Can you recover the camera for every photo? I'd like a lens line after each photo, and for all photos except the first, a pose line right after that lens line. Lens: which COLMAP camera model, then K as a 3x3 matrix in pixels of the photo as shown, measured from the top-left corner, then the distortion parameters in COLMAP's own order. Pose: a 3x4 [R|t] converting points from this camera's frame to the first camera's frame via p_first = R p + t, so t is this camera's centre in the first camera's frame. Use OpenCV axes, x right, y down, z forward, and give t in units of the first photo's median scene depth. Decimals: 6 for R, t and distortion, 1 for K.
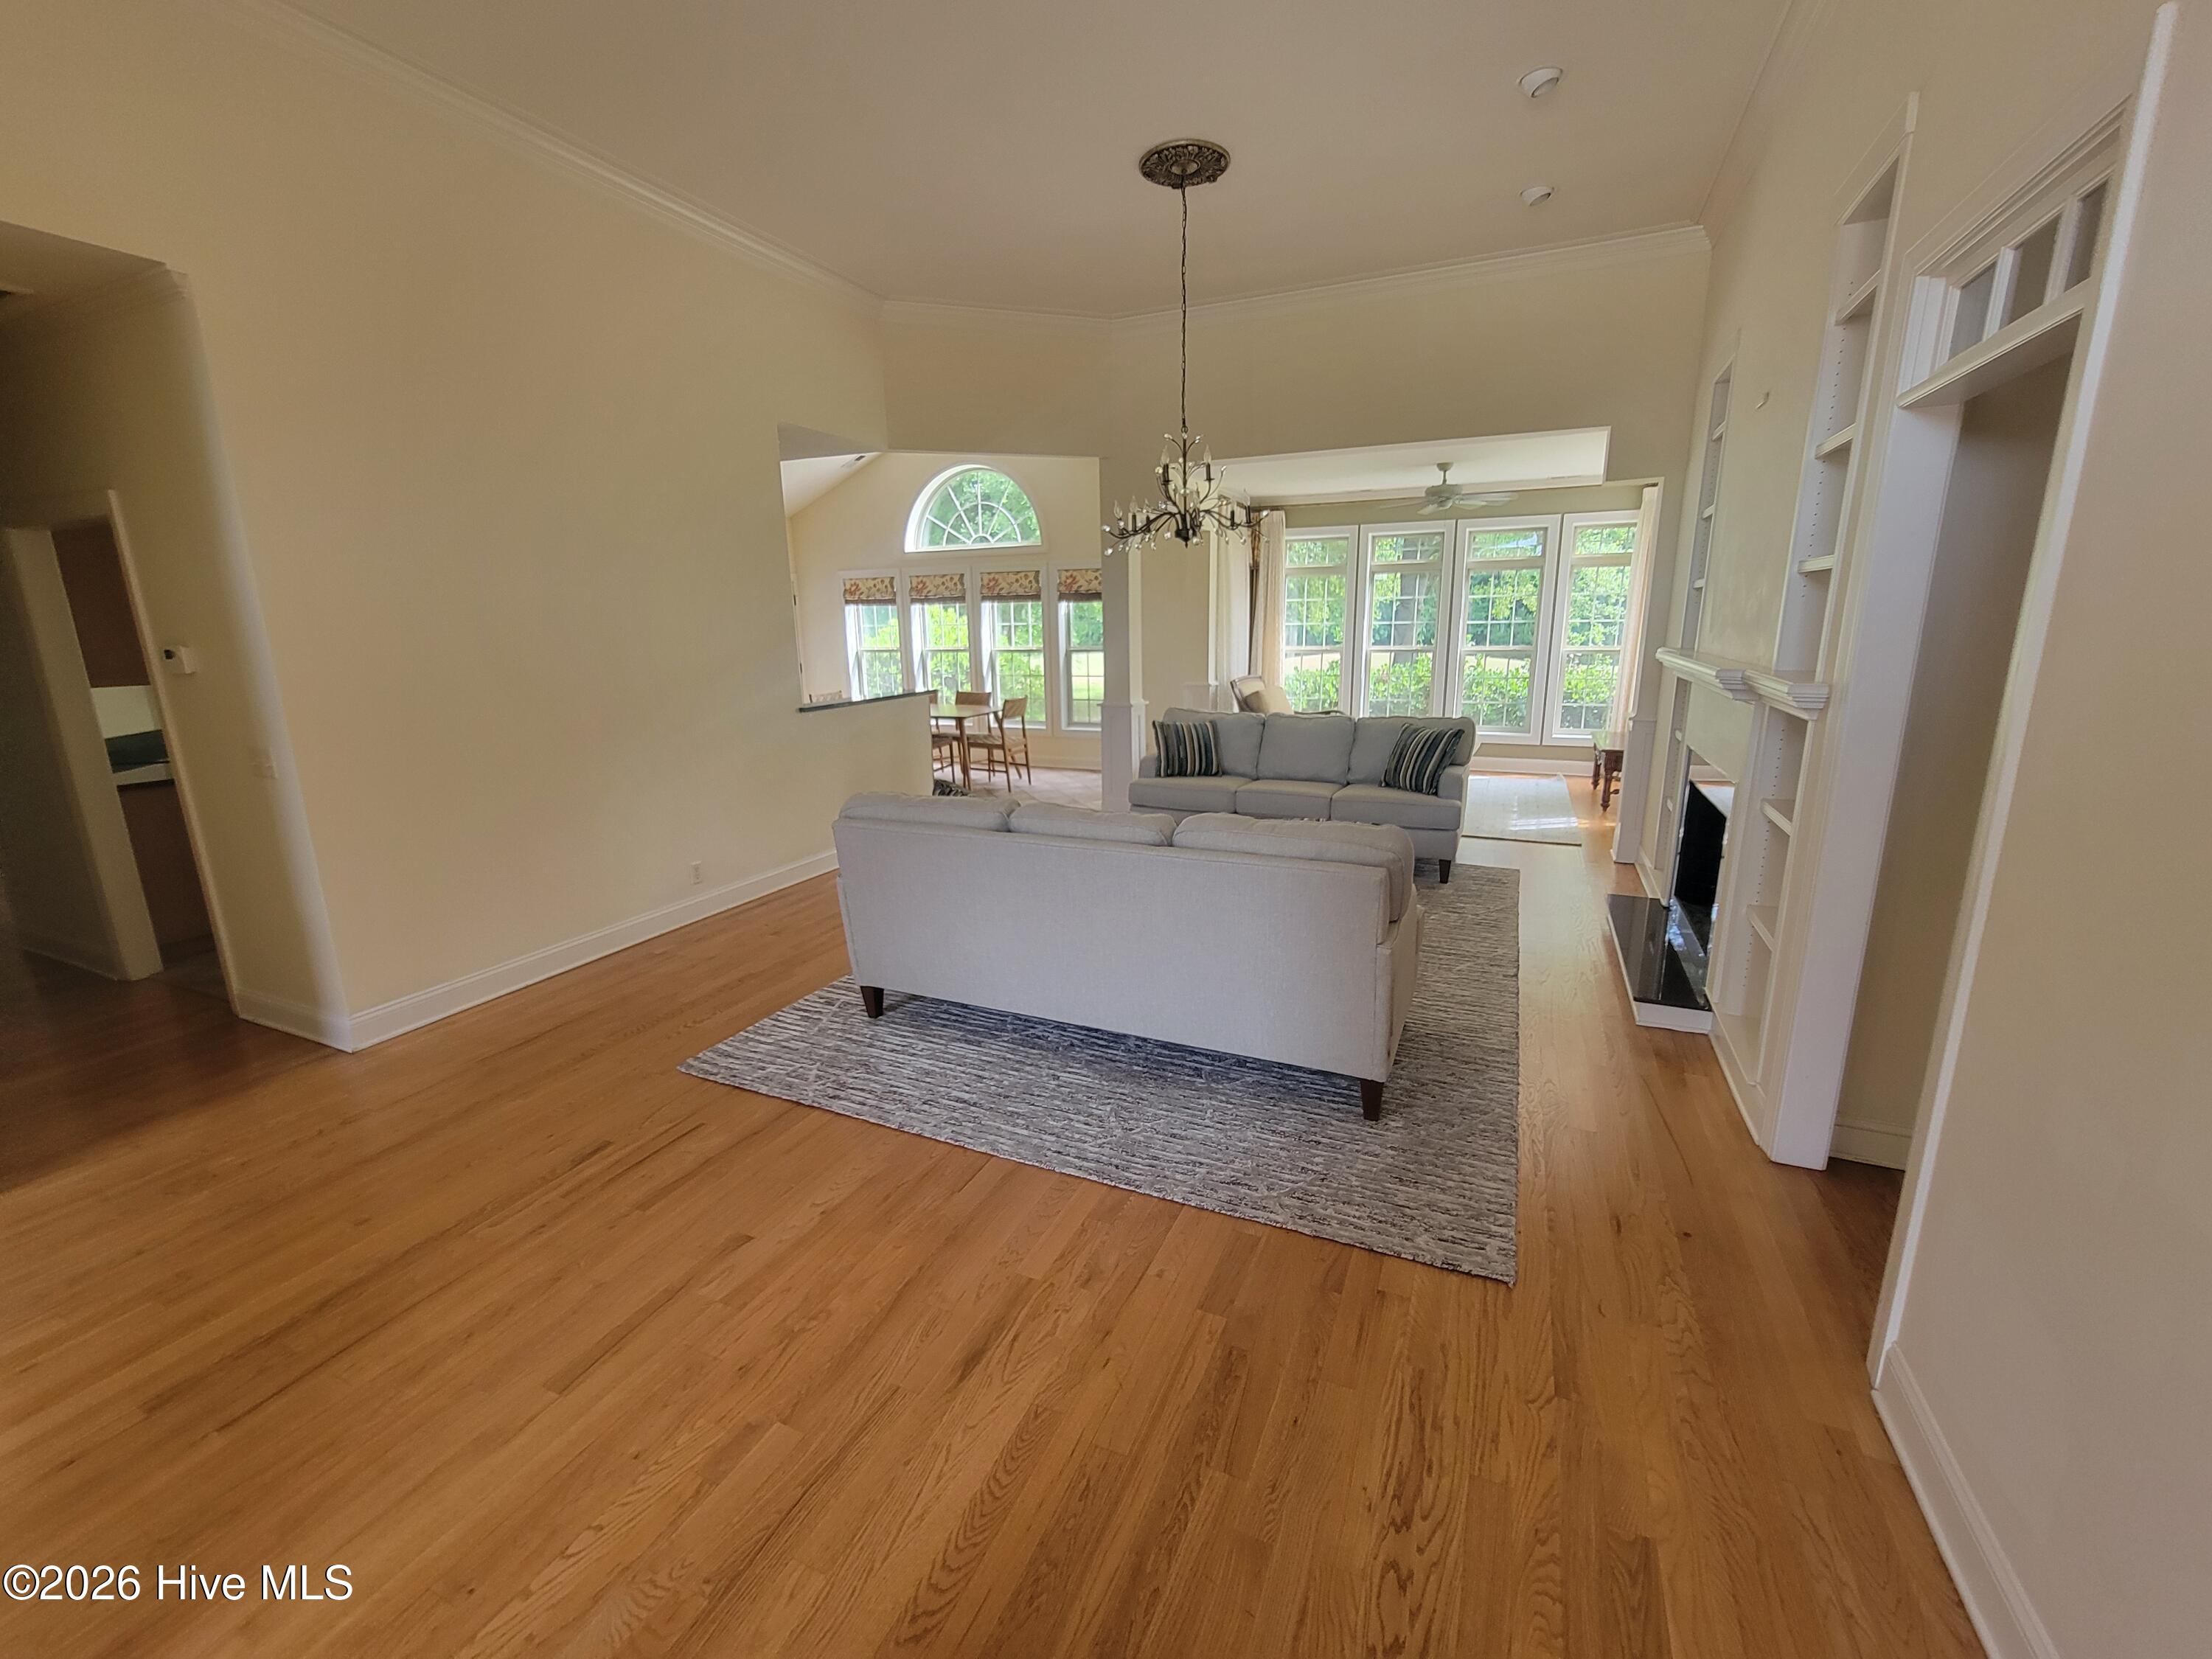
lens RADIAL K [[900.6, 0, 1101.9], [0, 900.6, 823.1], [0, 0, 1]] dist [0.001912, 0.000809]
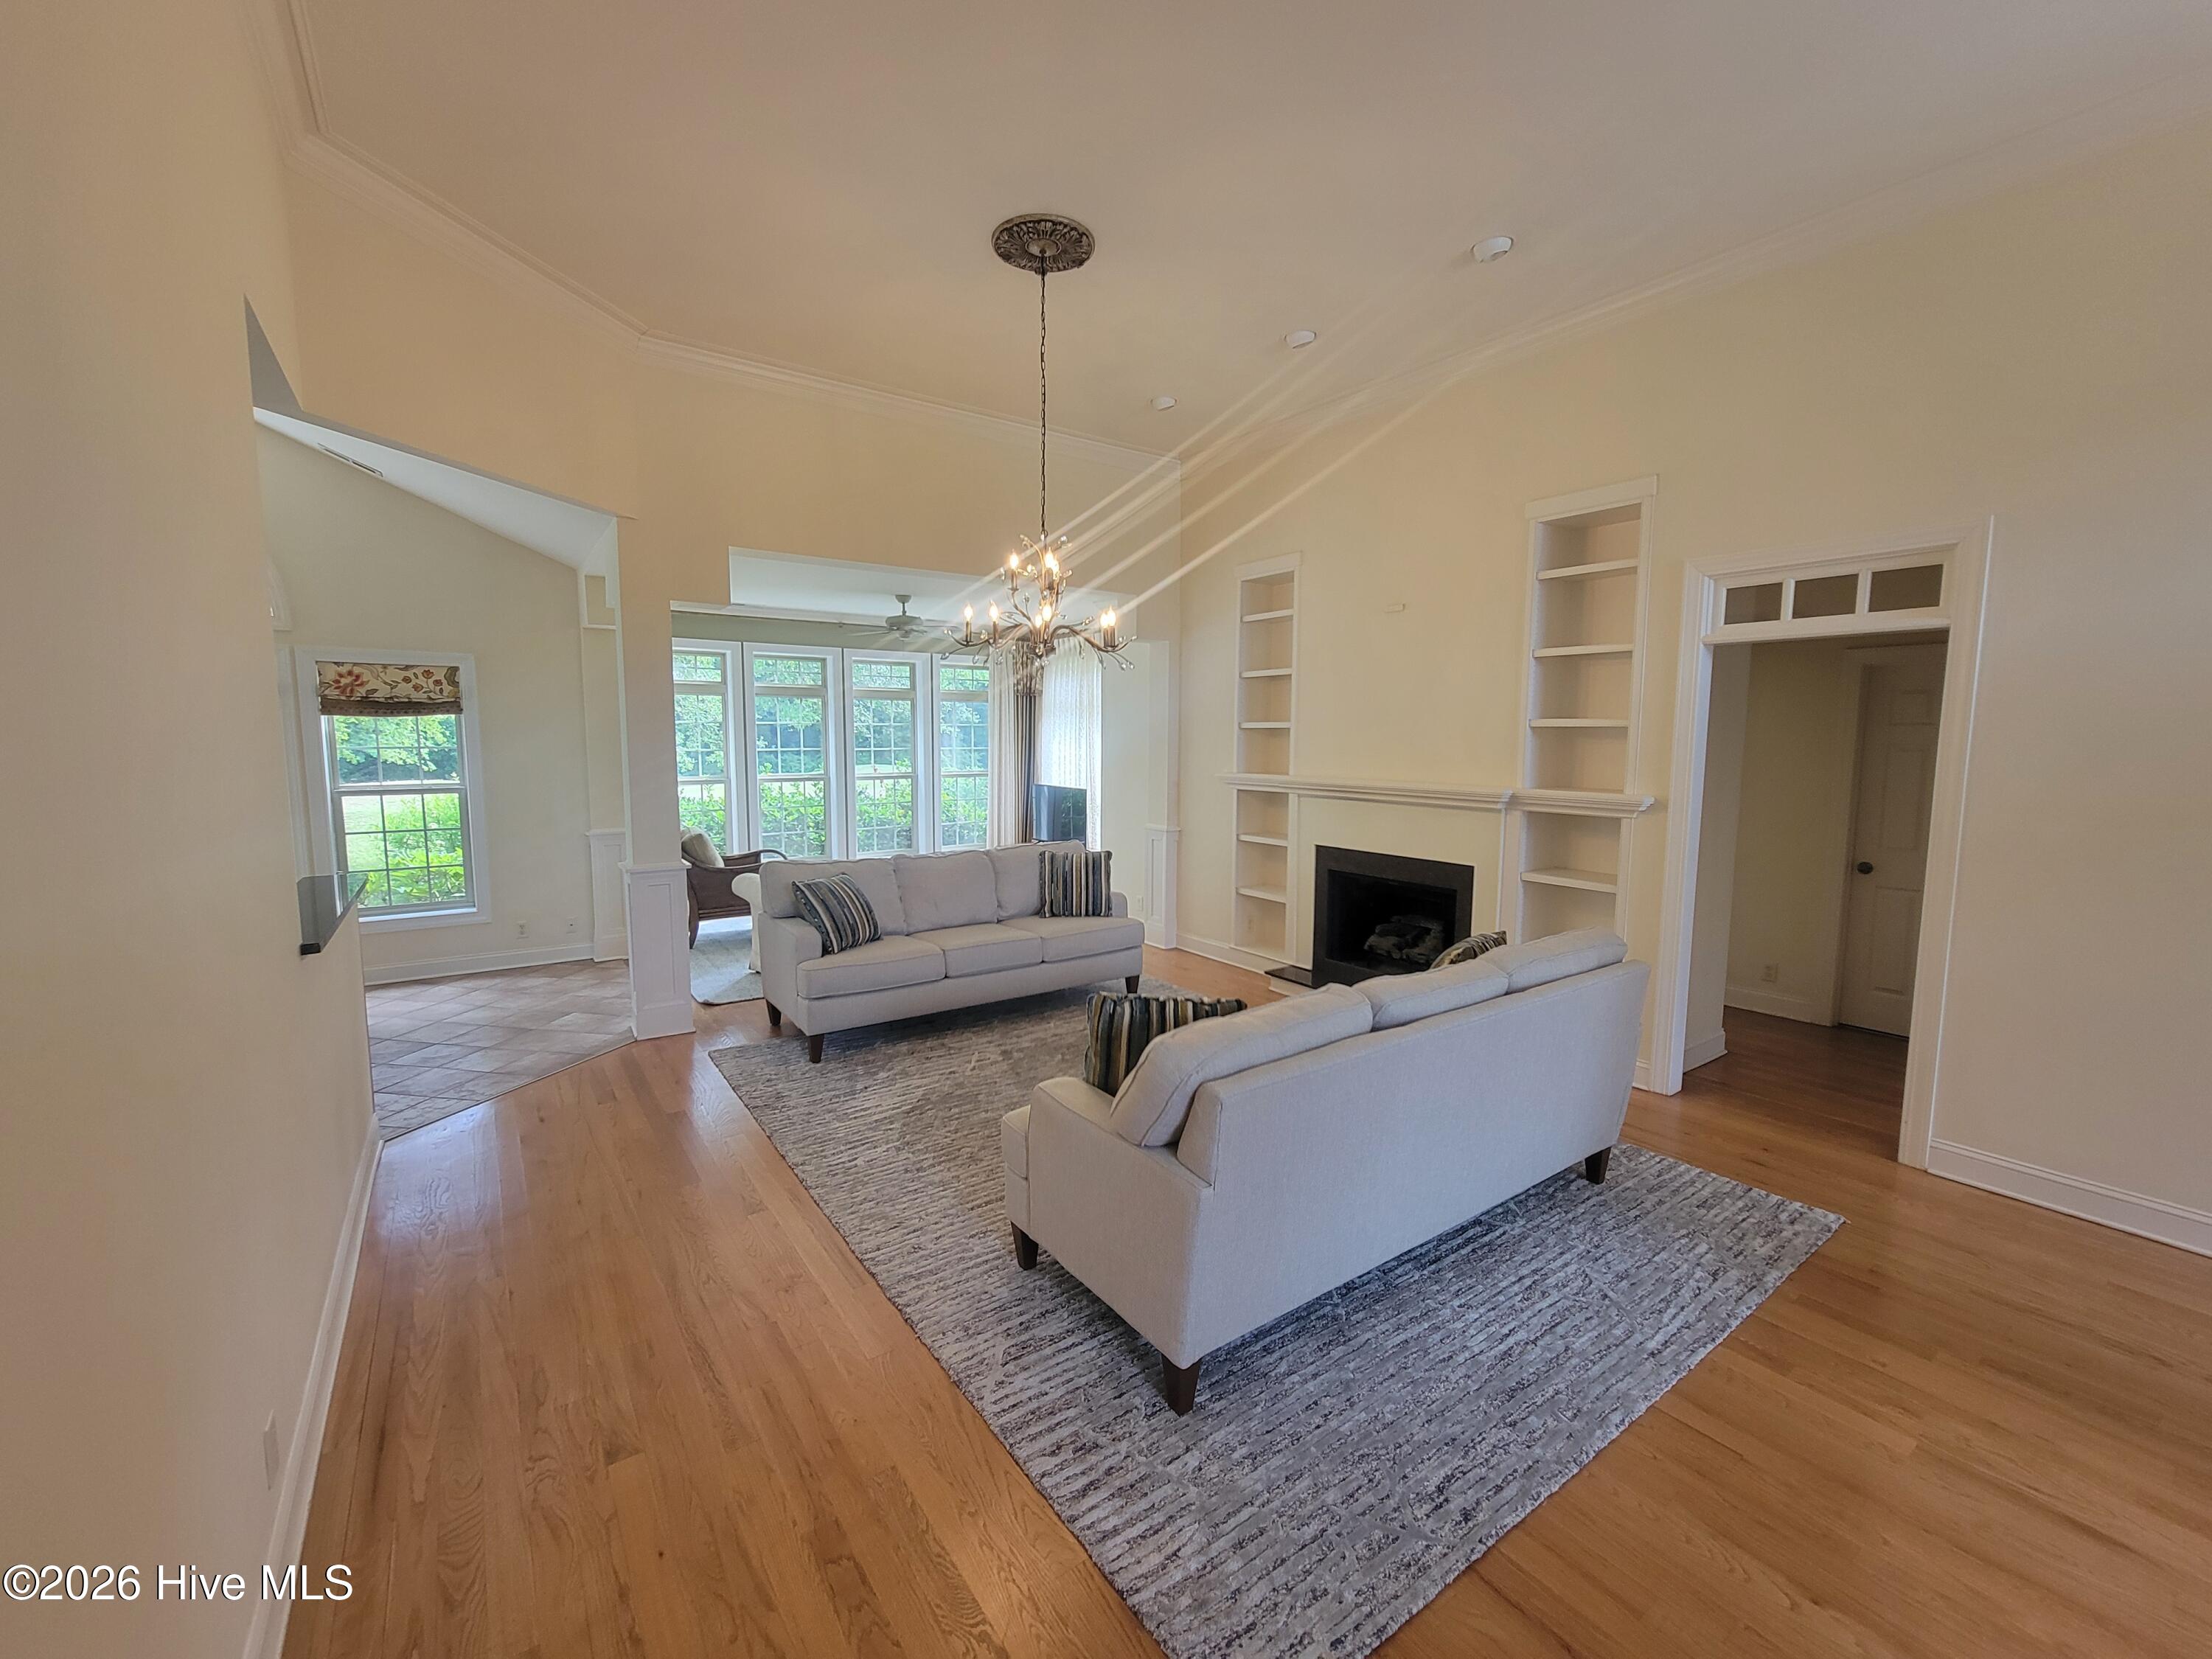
lens RADIAL K [[900.6, 0, 1097.5], [0, 900.6, 835.4], [0, 0, 1]] dist [0.001912, 0.000809]
pose [[0.507091, -0.079391, 0.858228, -0.391562], [0.178220, 0.983887, -0.014288, -0.082972], [-0.843265, 0.160199, 0.513069, 0.345234]]
